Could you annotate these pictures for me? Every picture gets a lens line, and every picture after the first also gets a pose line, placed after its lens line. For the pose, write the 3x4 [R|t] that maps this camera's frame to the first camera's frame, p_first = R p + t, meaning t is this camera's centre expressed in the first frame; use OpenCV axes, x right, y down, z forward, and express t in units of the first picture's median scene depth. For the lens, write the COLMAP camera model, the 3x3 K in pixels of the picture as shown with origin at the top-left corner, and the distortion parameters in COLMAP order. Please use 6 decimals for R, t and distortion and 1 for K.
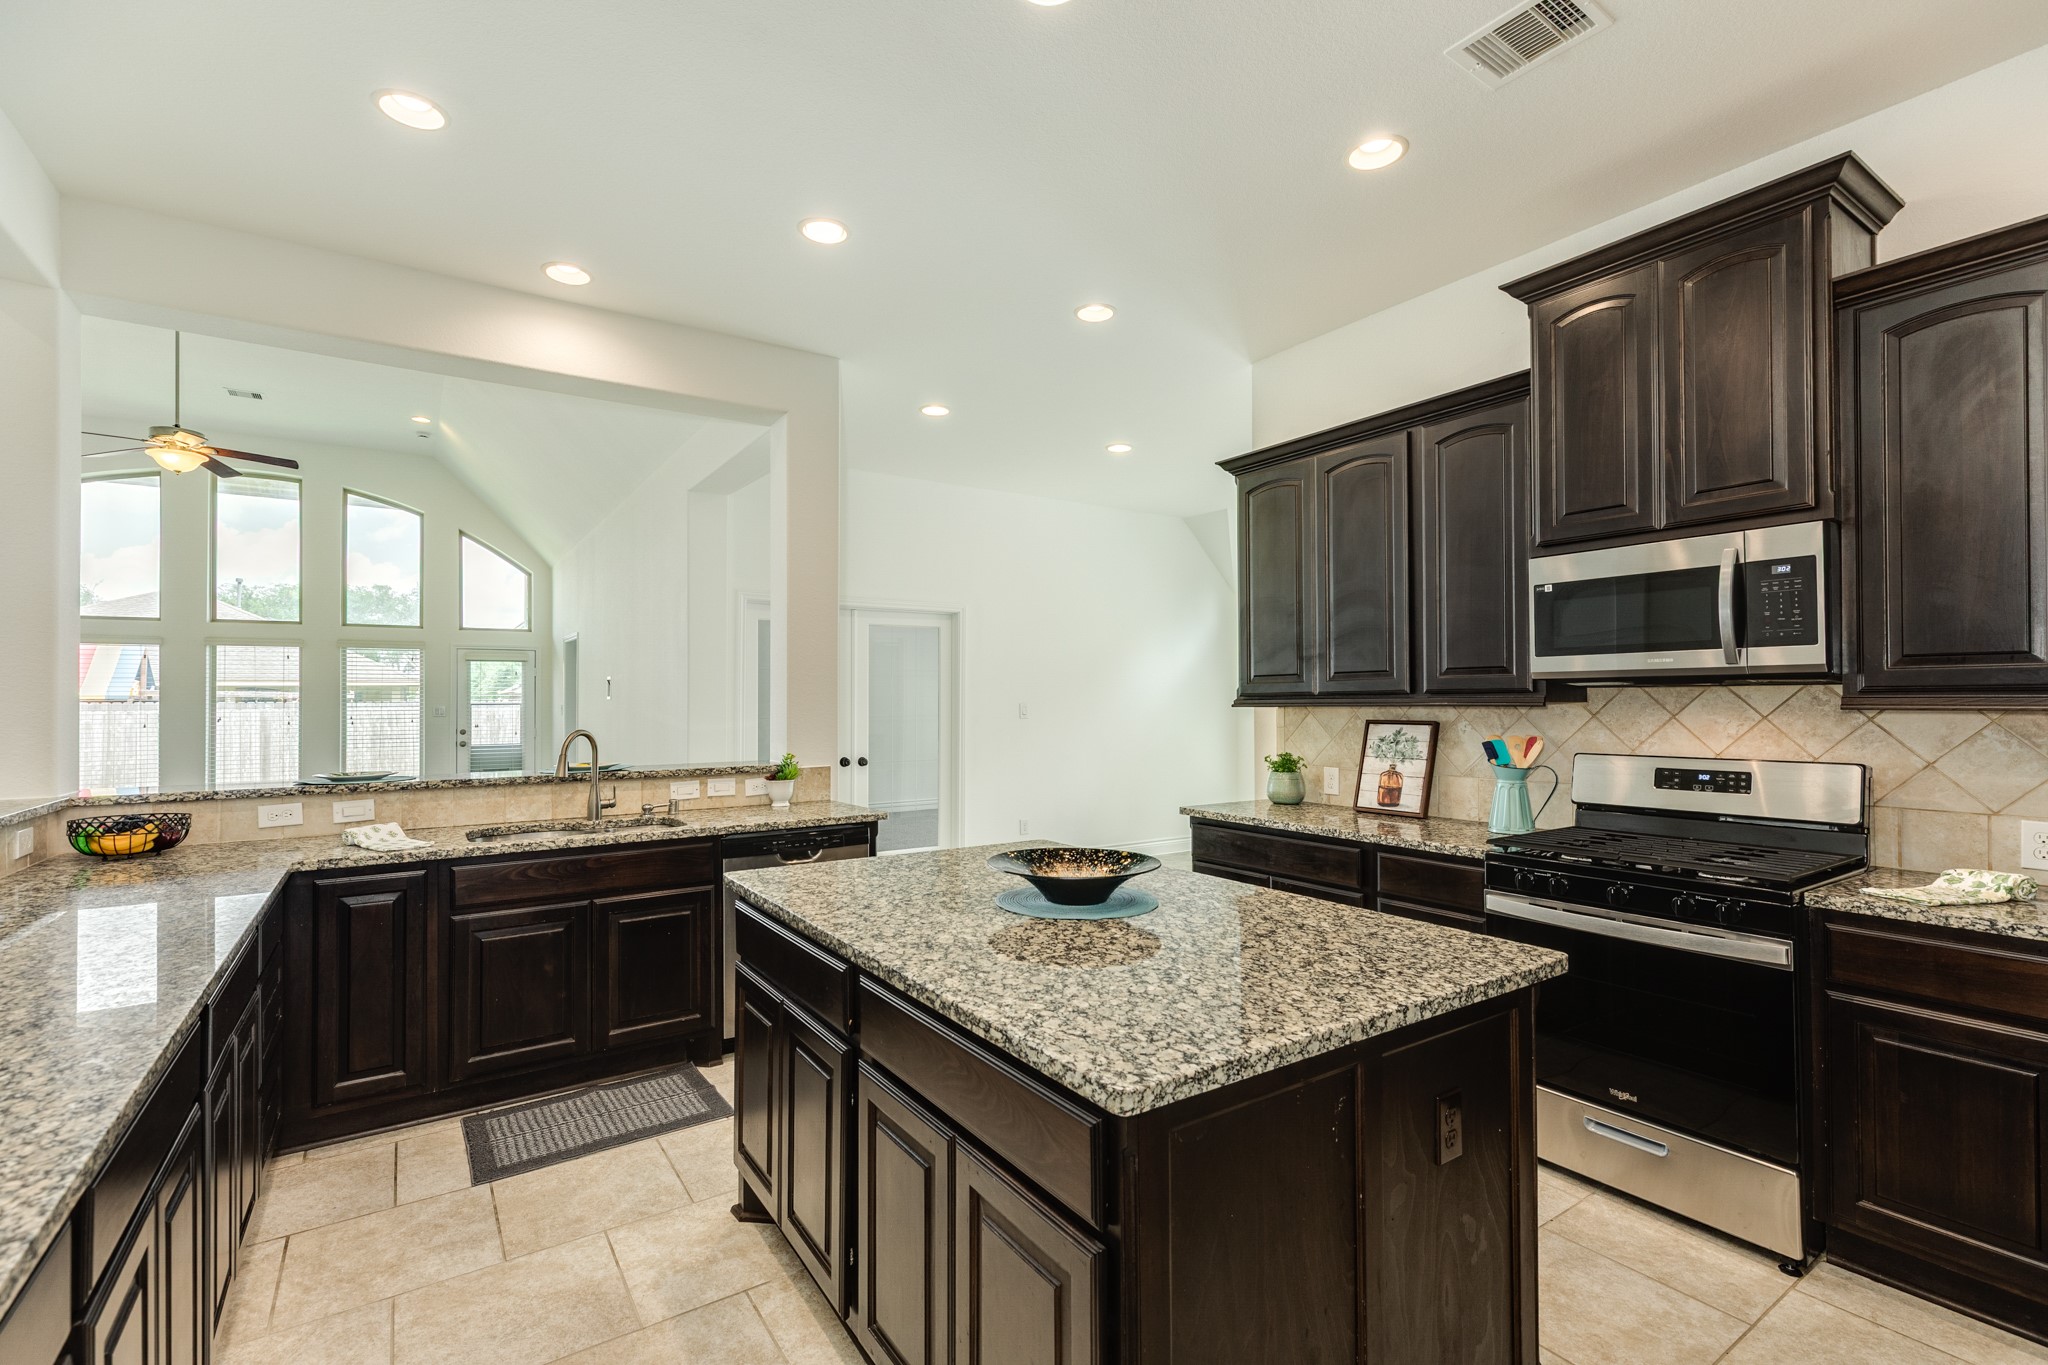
lens RADIAL K [[913.1, 0, 1024.1], [0, 913.1, 690.4], [0, 0, 1]] dist [0.006850, -0.000813]
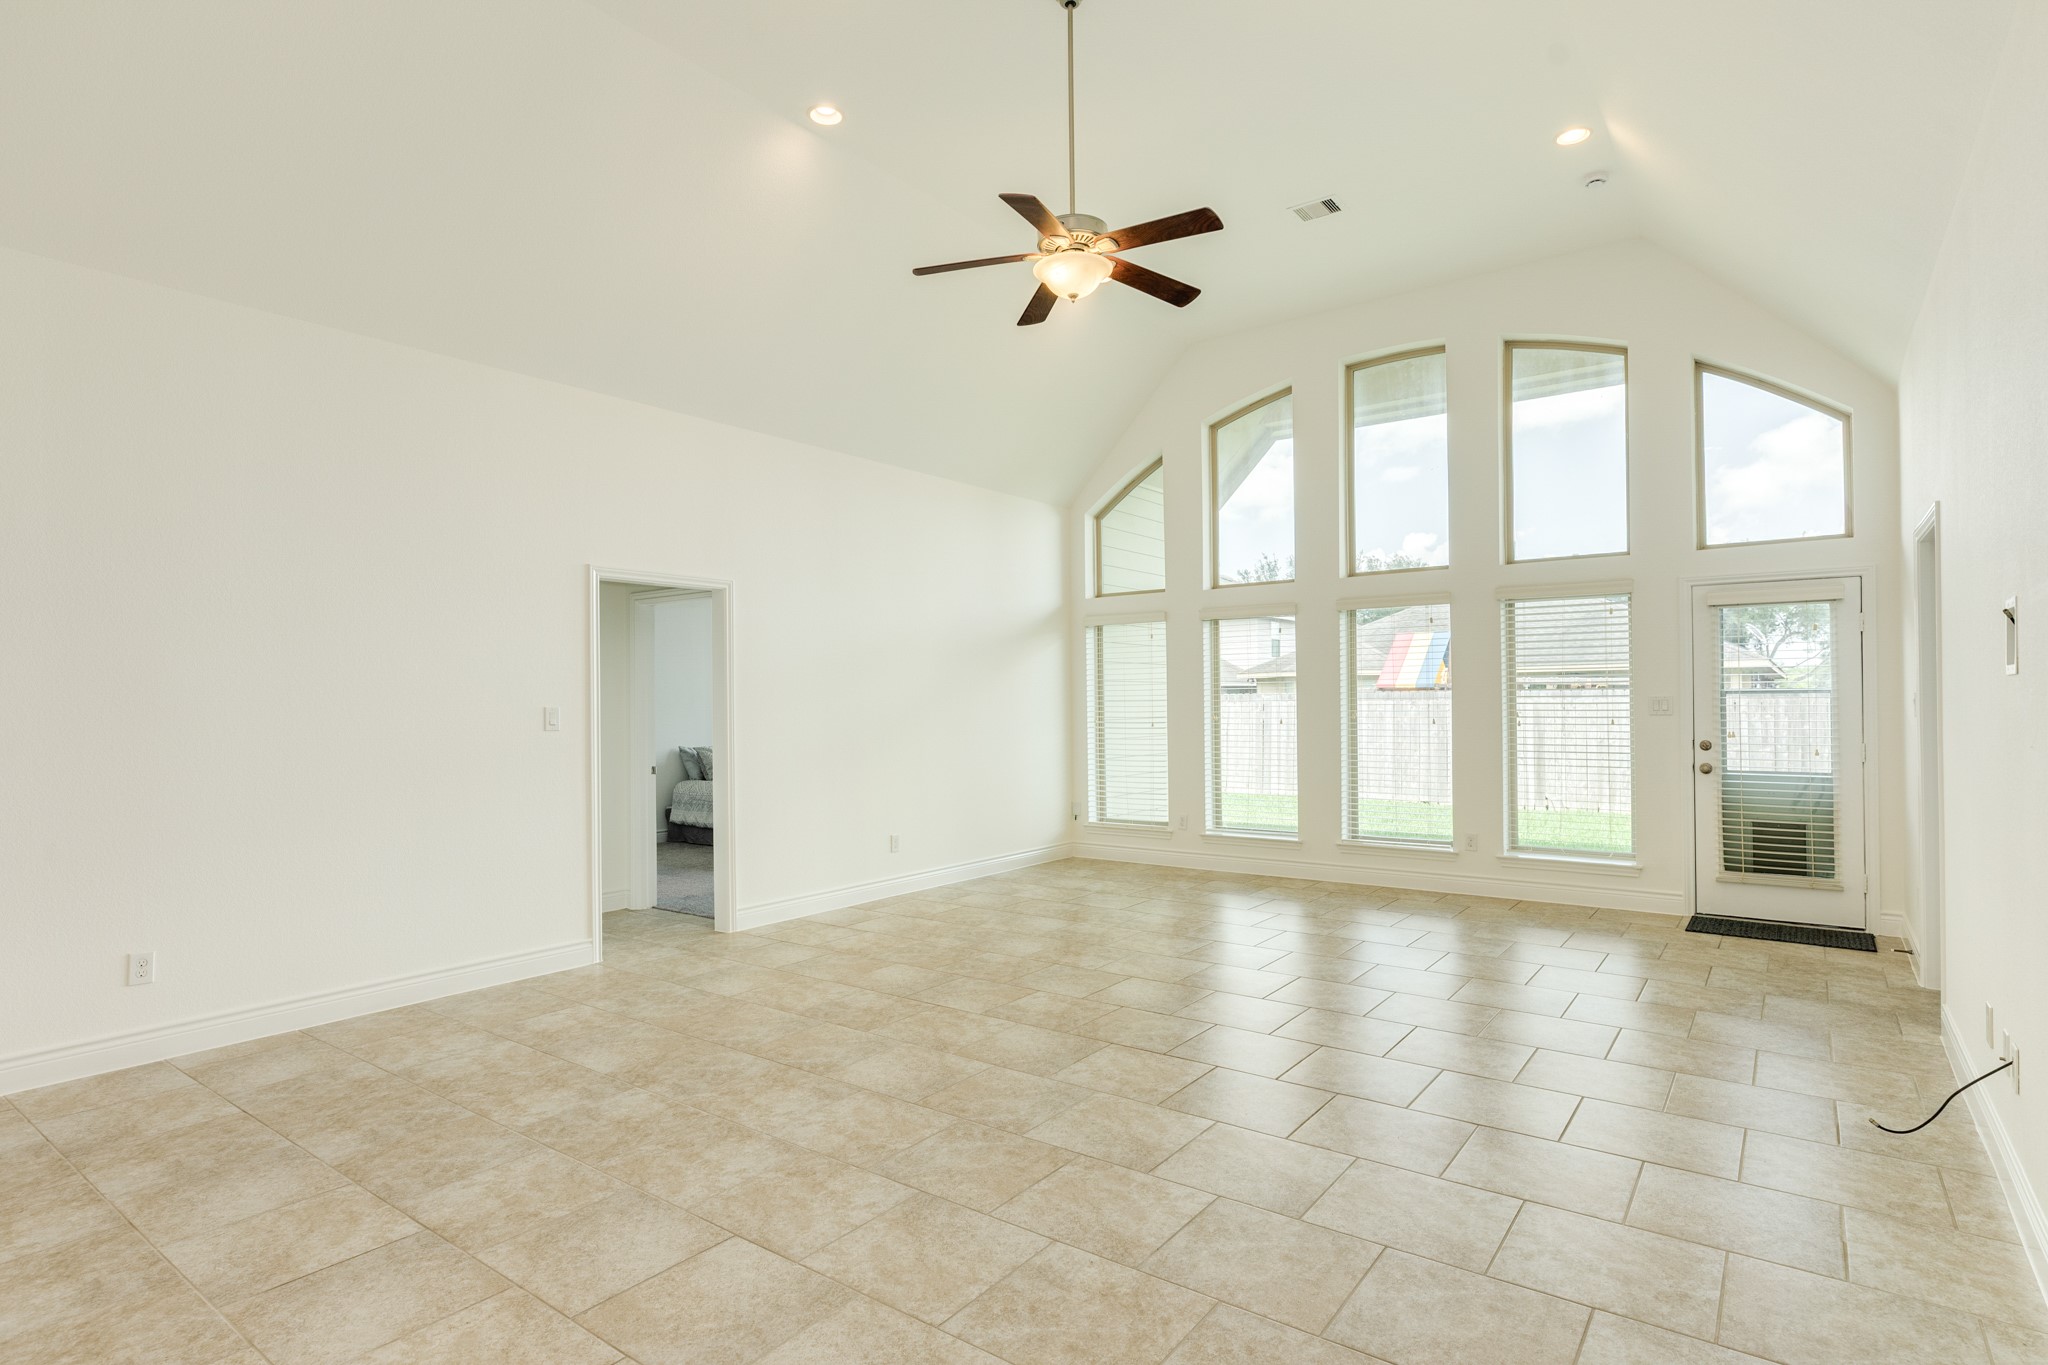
lens RADIAL K [[1043.6, 0, 1022.7], [0, 1043.6, 690.8], [0, 0, 1]] dist [-0.002499, 0.002061]
pose [[0.328738, -0.006257, -0.944401, -0.523374], [0.021141, 0.999776, 0.000735, 0.015513], [0.944185, -0.020208, 0.328796, 1.270981]]
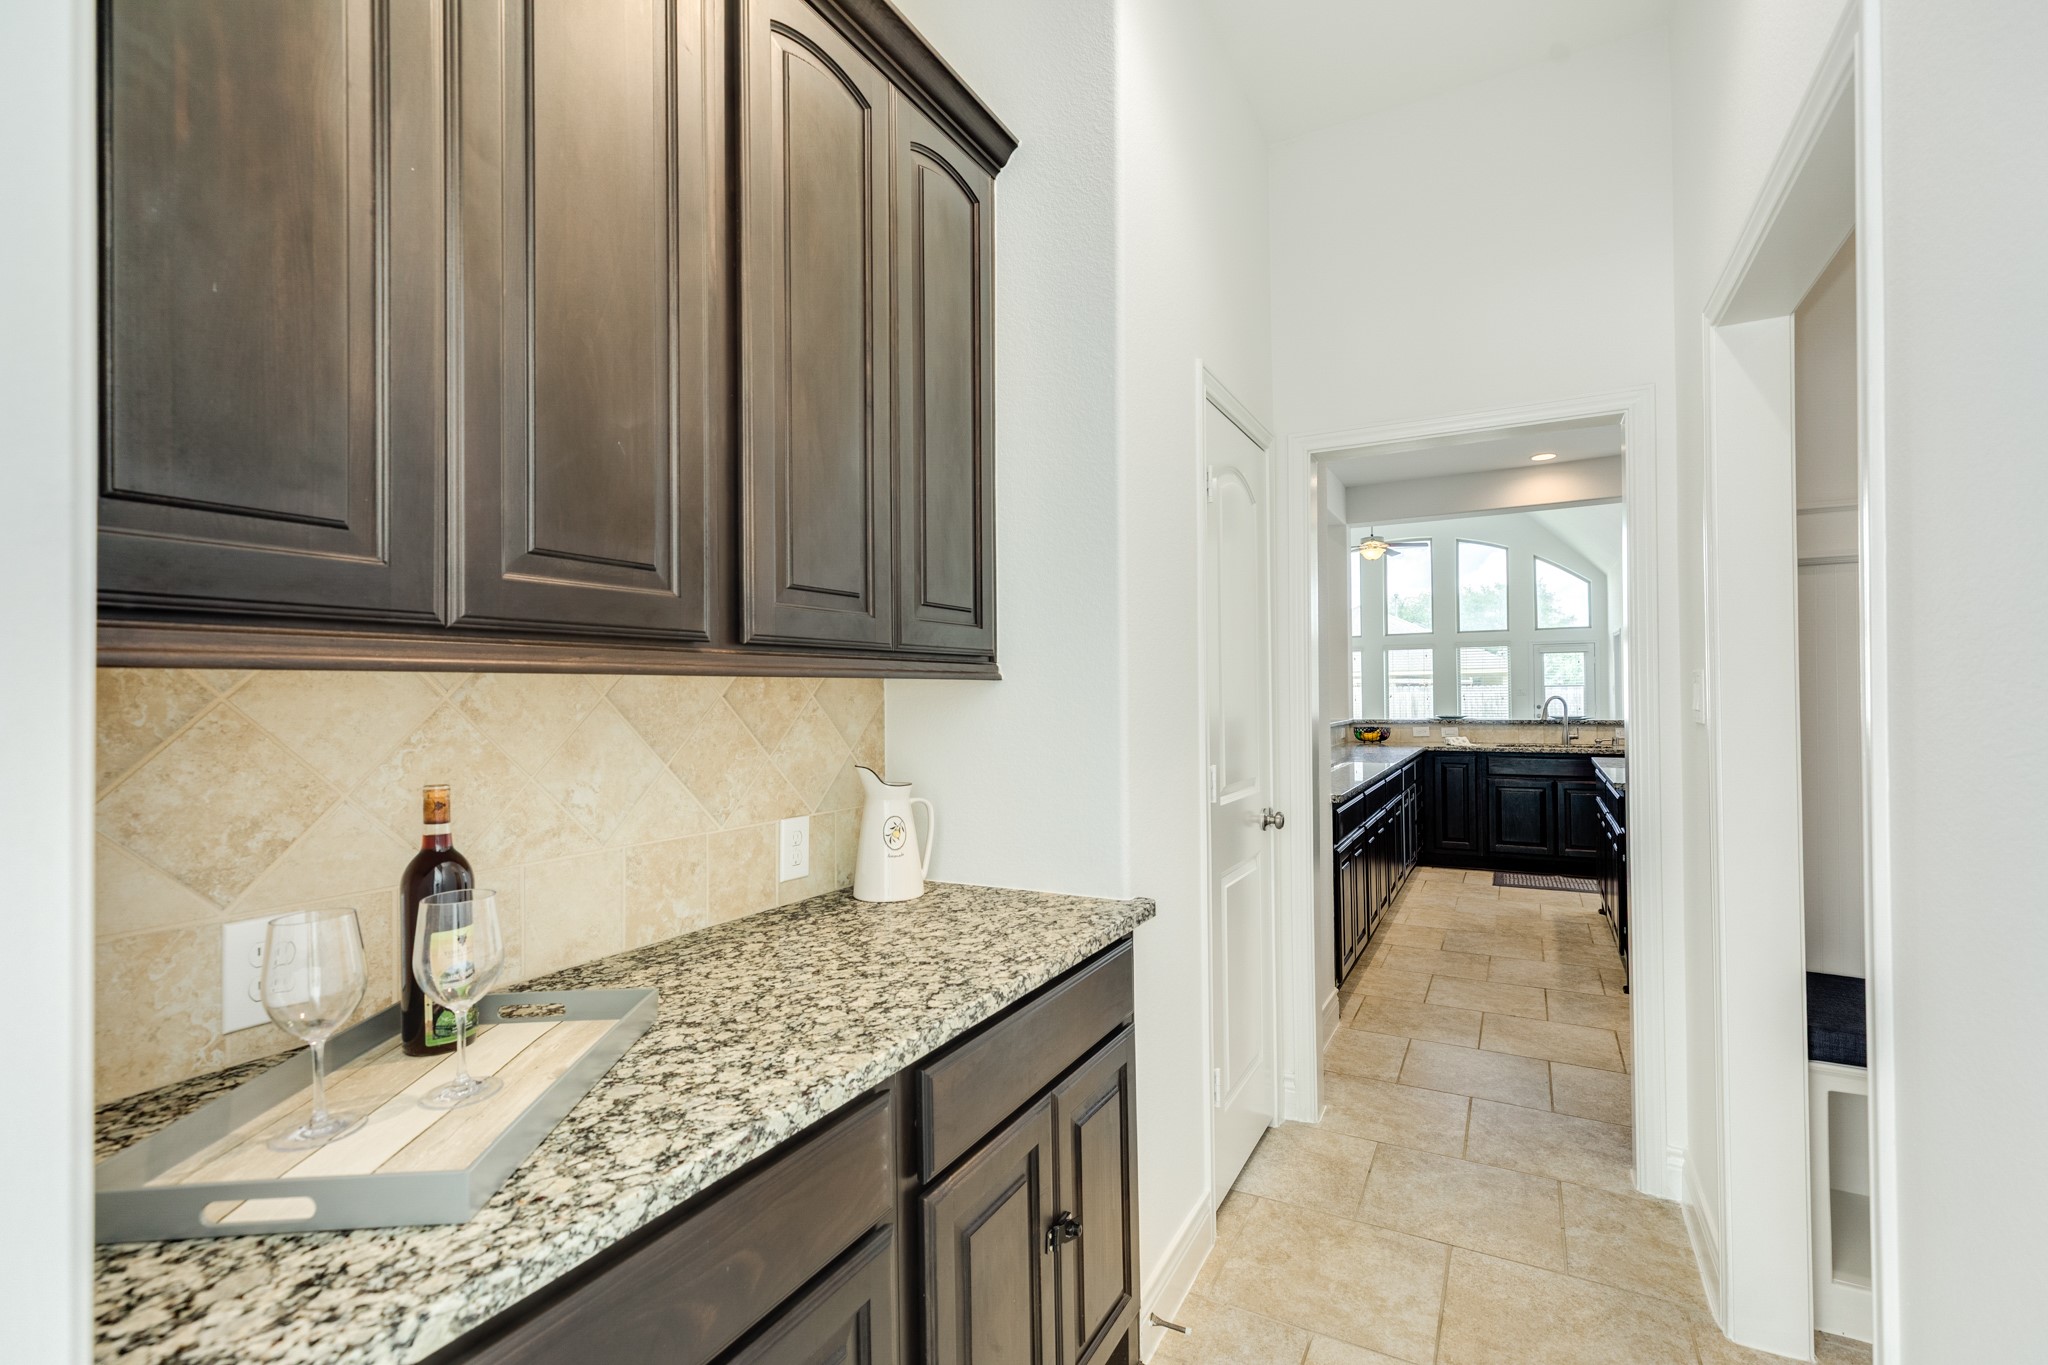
lens RADIAL K [[913.1, 0, 1024.4], [0, 913.1, 671.1], [0, 0, 1]] dist [0.006850, -0.000813]
pose [[0.459099, -0.017228, -0.888218, 0.653023], [0.013187, 0.999834, -0.012577, 0.000980], [0.888287, -0.005939, 0.459250, -0.792621]]
